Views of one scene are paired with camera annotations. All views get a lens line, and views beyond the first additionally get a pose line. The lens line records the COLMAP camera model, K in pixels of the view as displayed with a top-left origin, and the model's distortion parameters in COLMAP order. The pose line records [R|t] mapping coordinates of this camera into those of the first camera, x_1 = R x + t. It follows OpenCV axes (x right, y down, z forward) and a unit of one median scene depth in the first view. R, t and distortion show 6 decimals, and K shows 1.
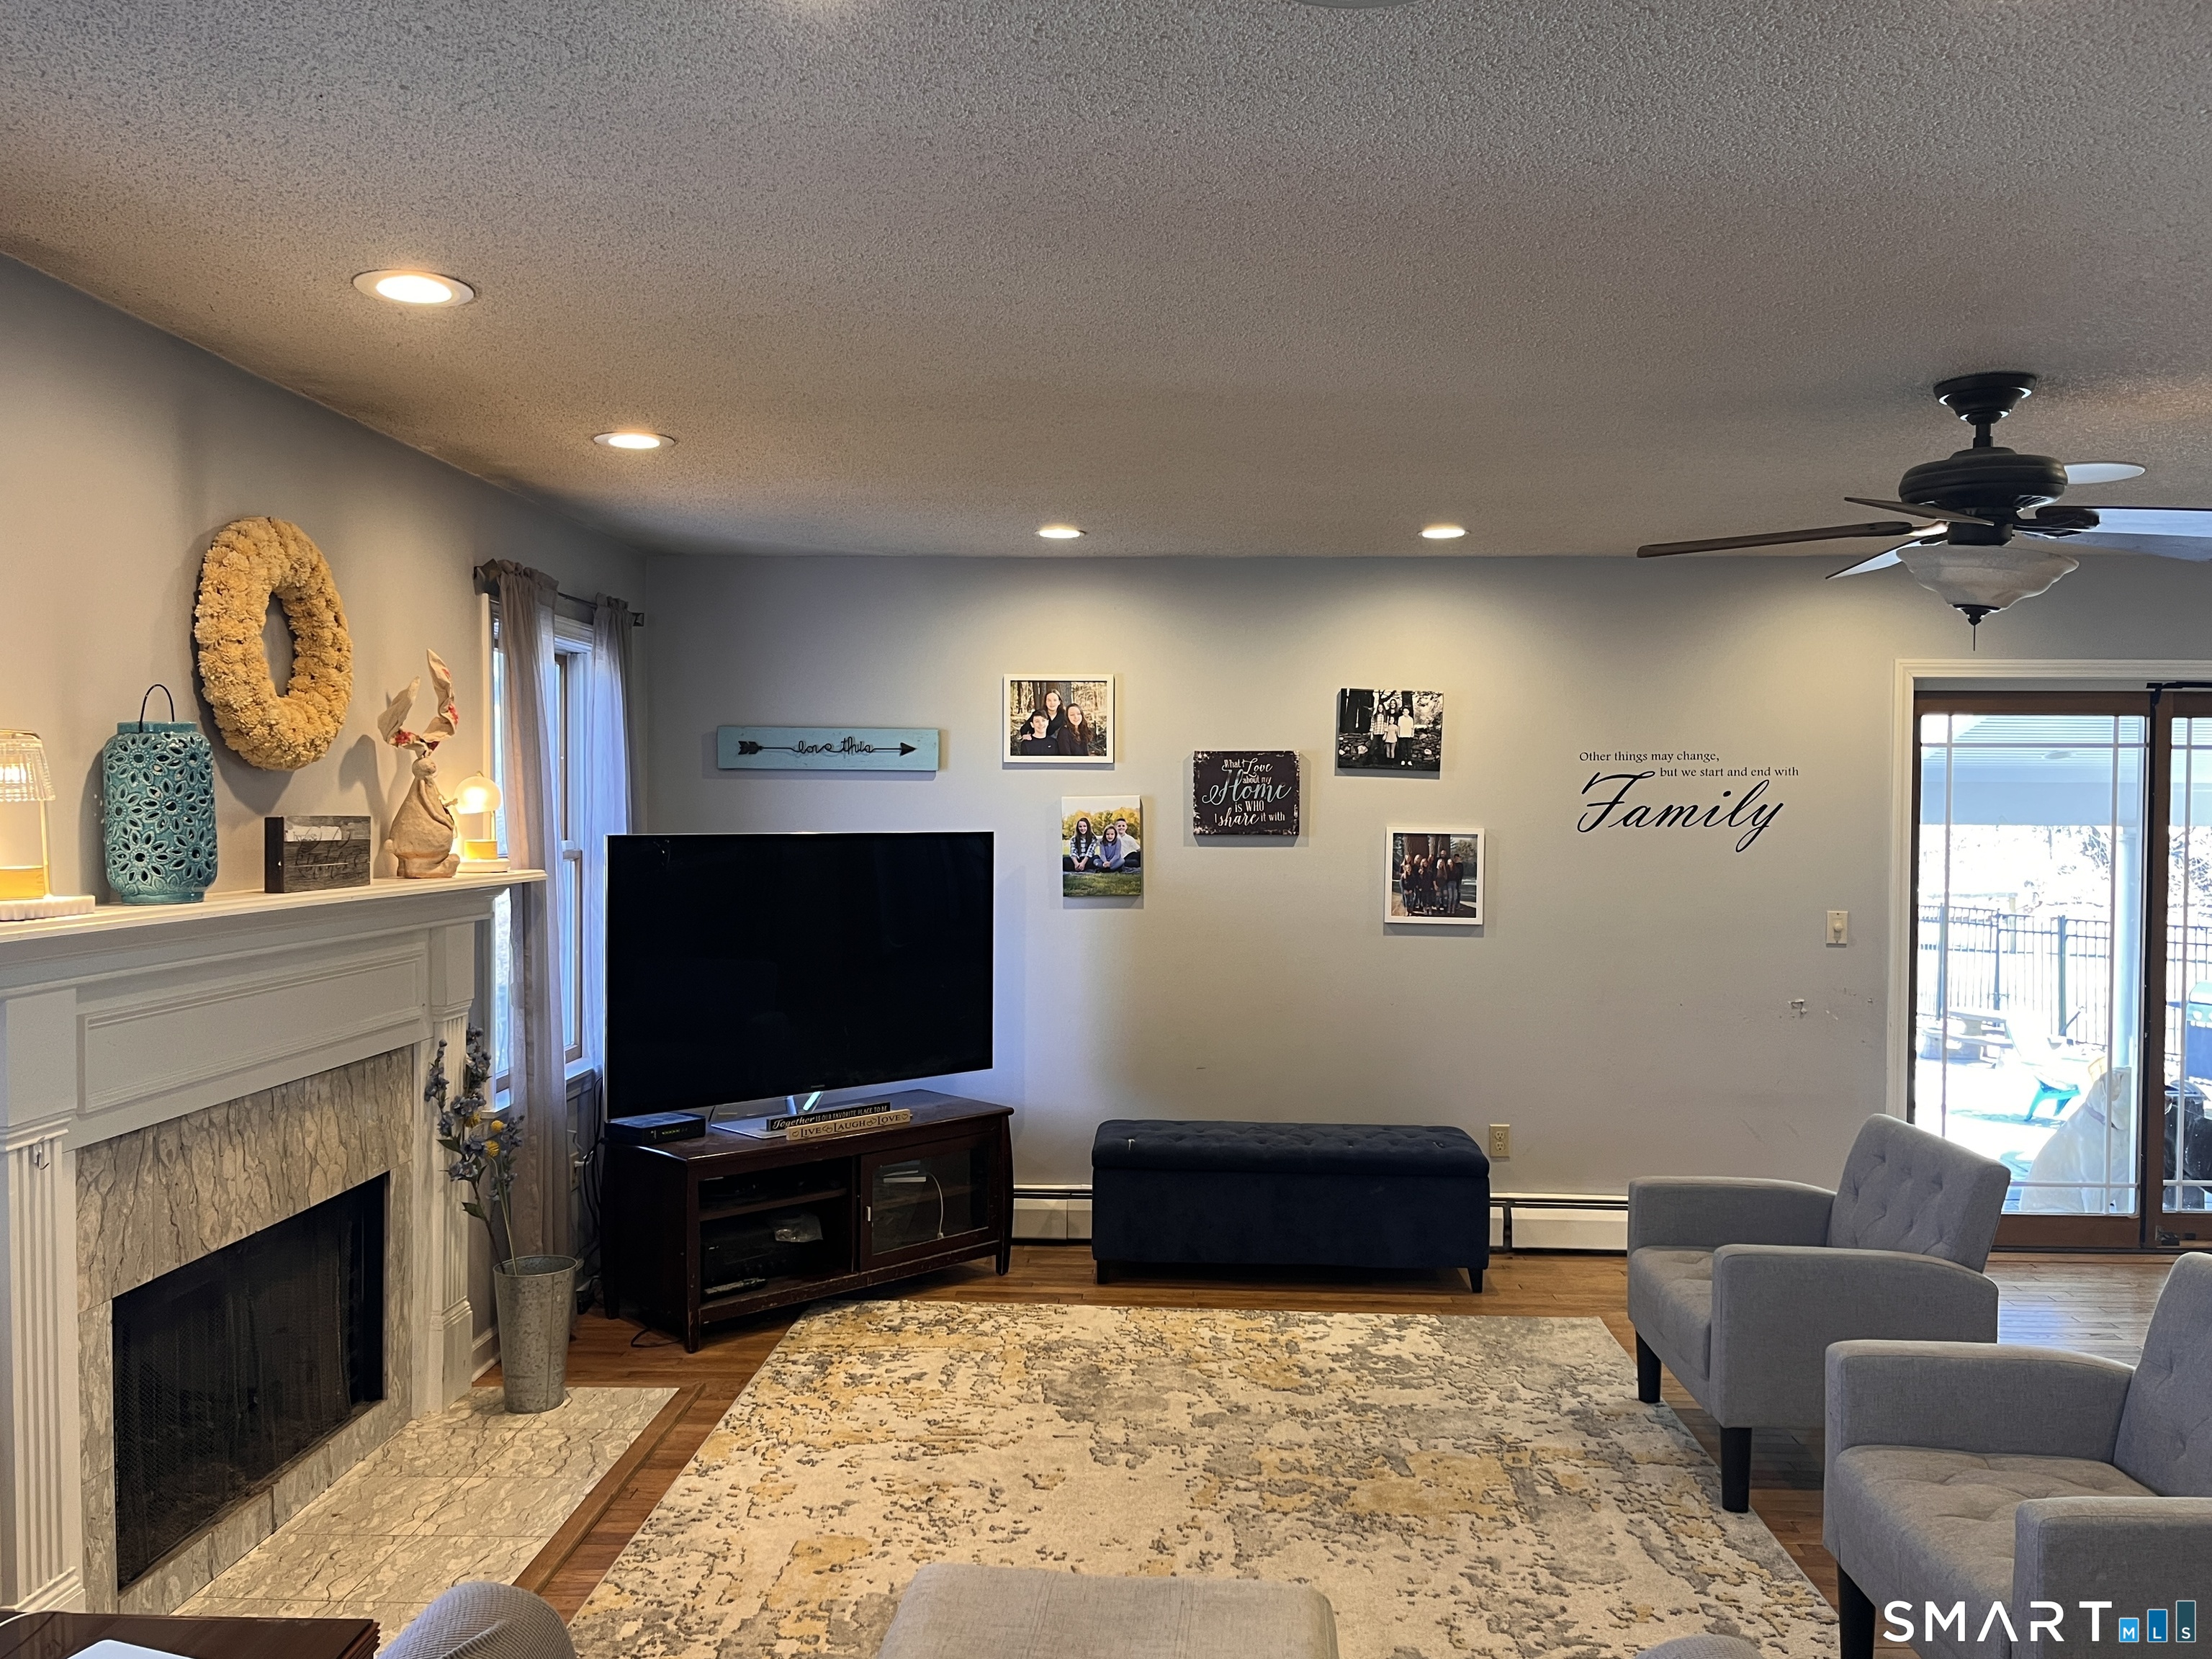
lens RADIAL K [[1680.2, 0, 1106.7], [0, 1680.2, 839.4], [0, 0, 1]] dist [0.015886, -0.006907]
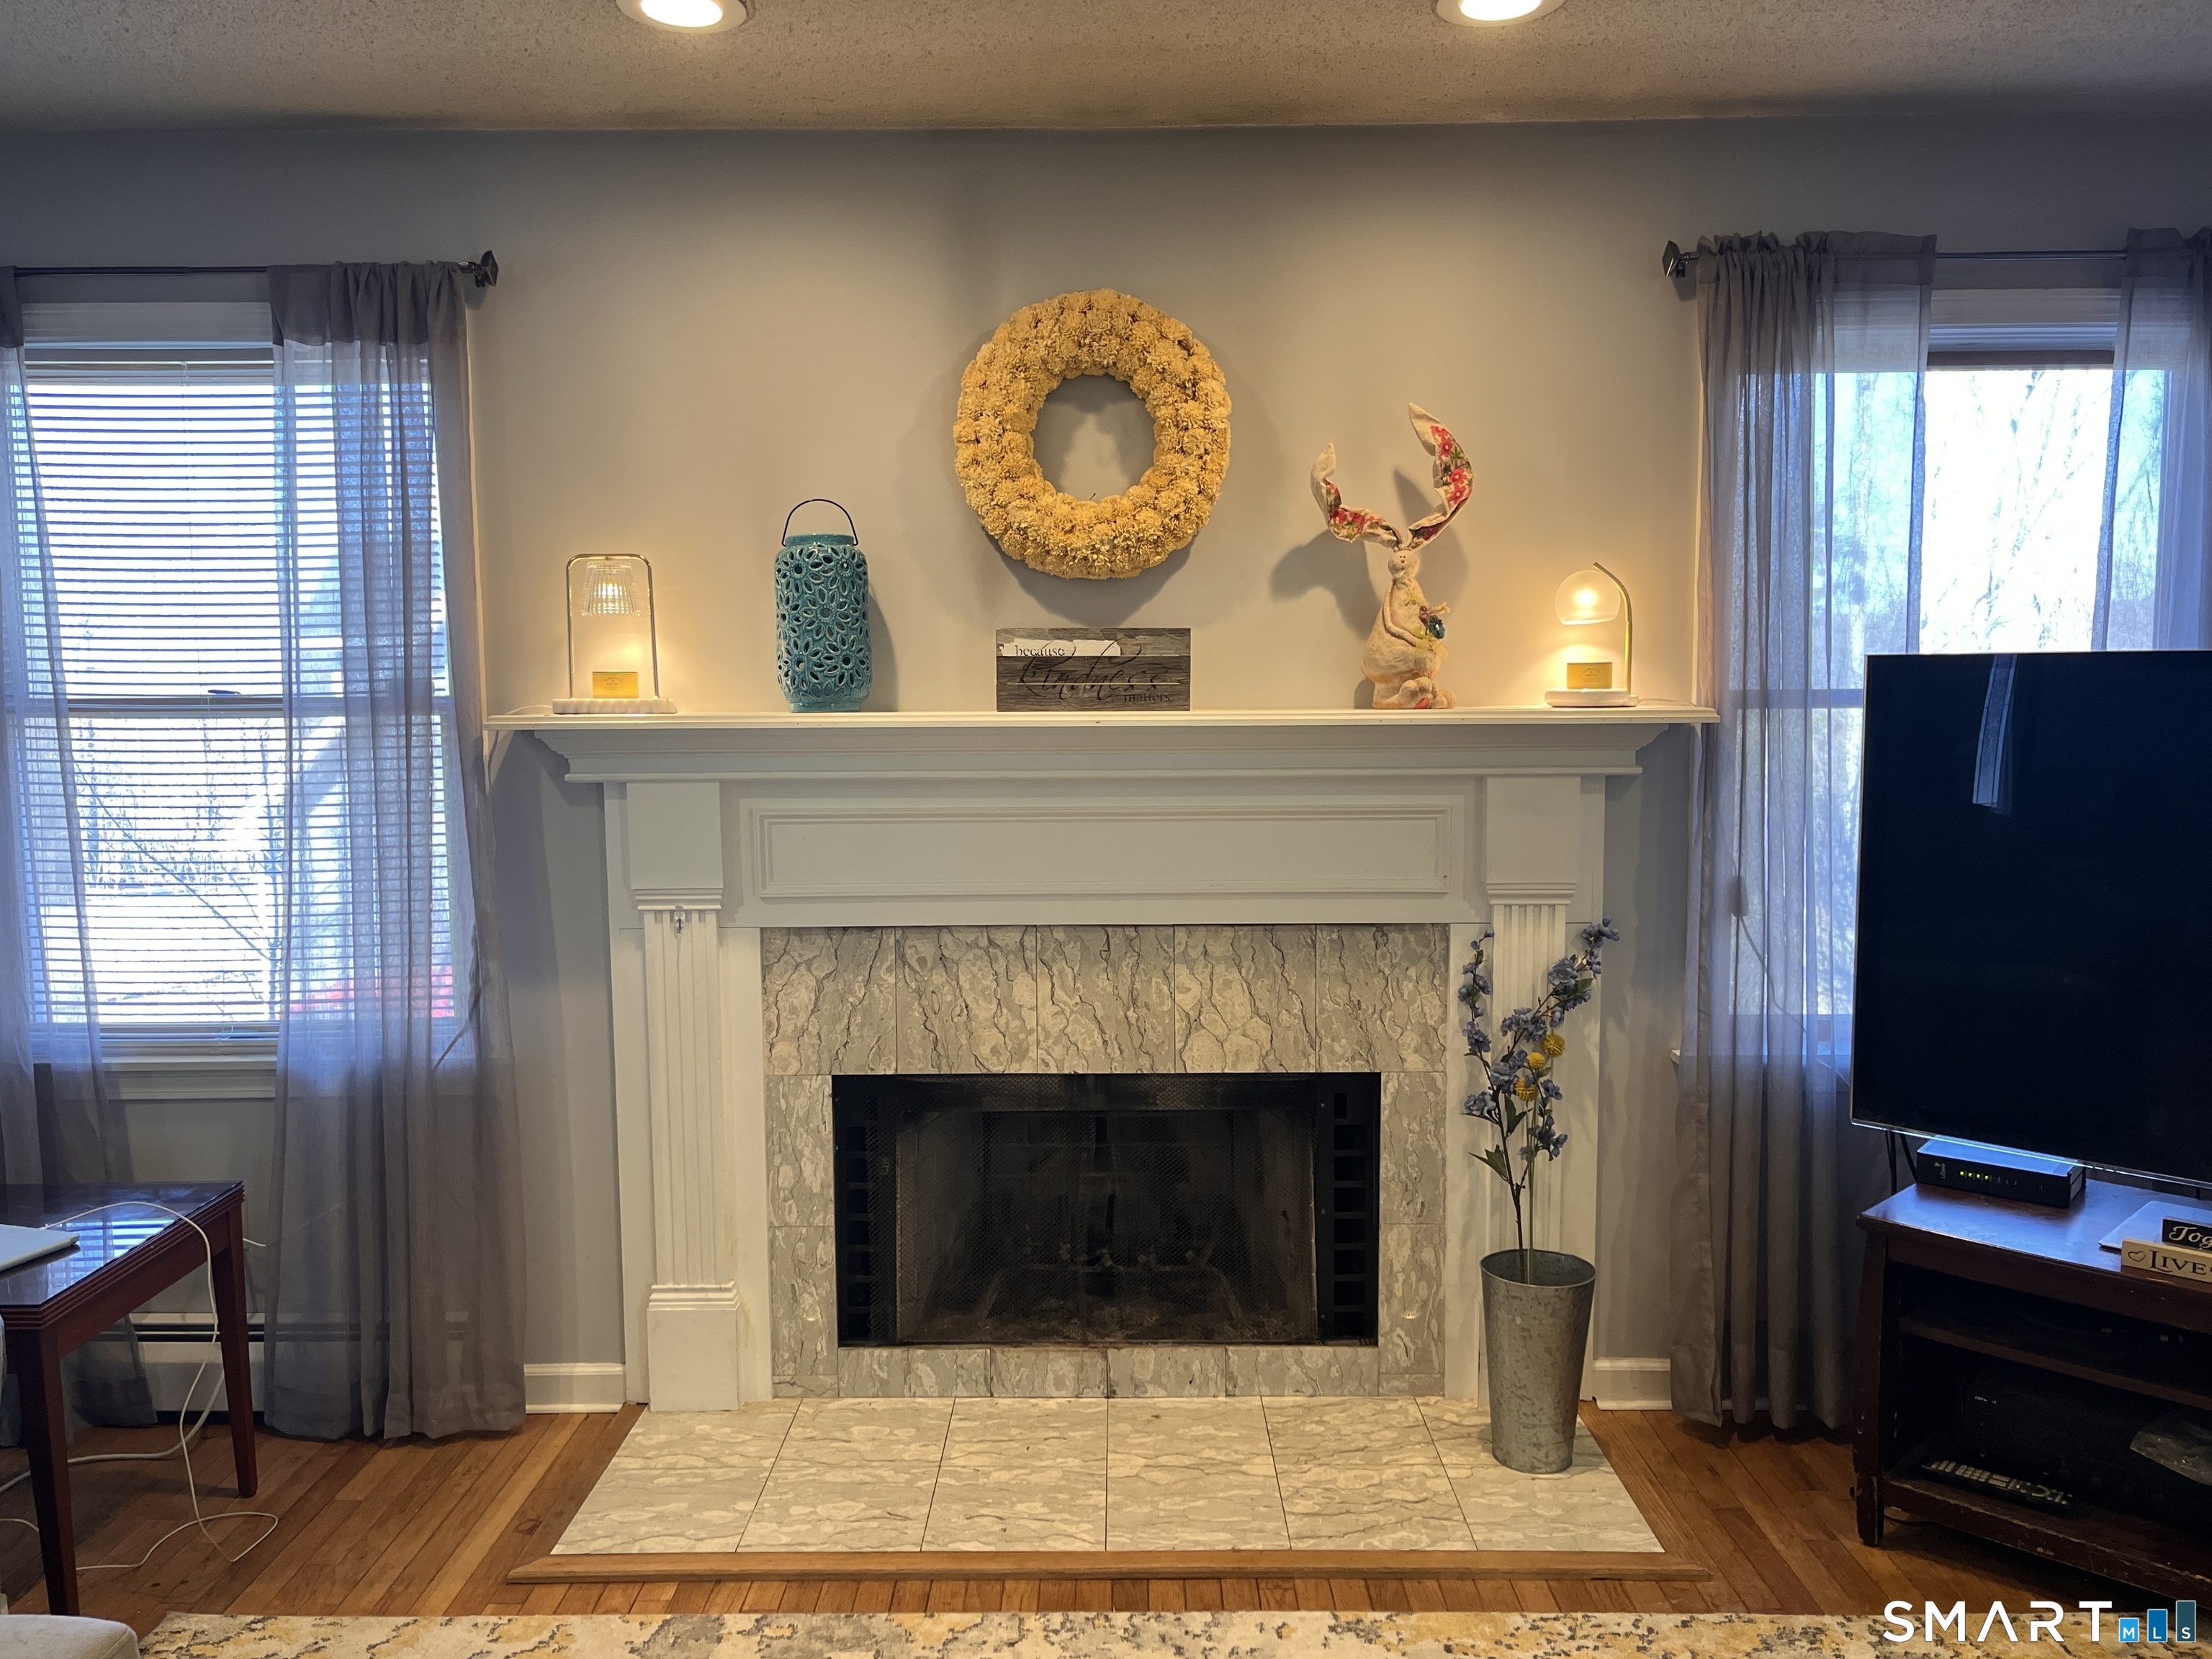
lens RADIAL K [[1680.2, 0, 1107.3], [0, 1680.2, 817.8], [0, 0, 1]] dist [0.015886, -0.006907]
pose [[0.035028, 0.080245, -0.996160, 0.401944], [-0.012046, 0.996733, 0.079867, 0.014007], [0.999314, 0.009202, 0.035881, 0.934289]]
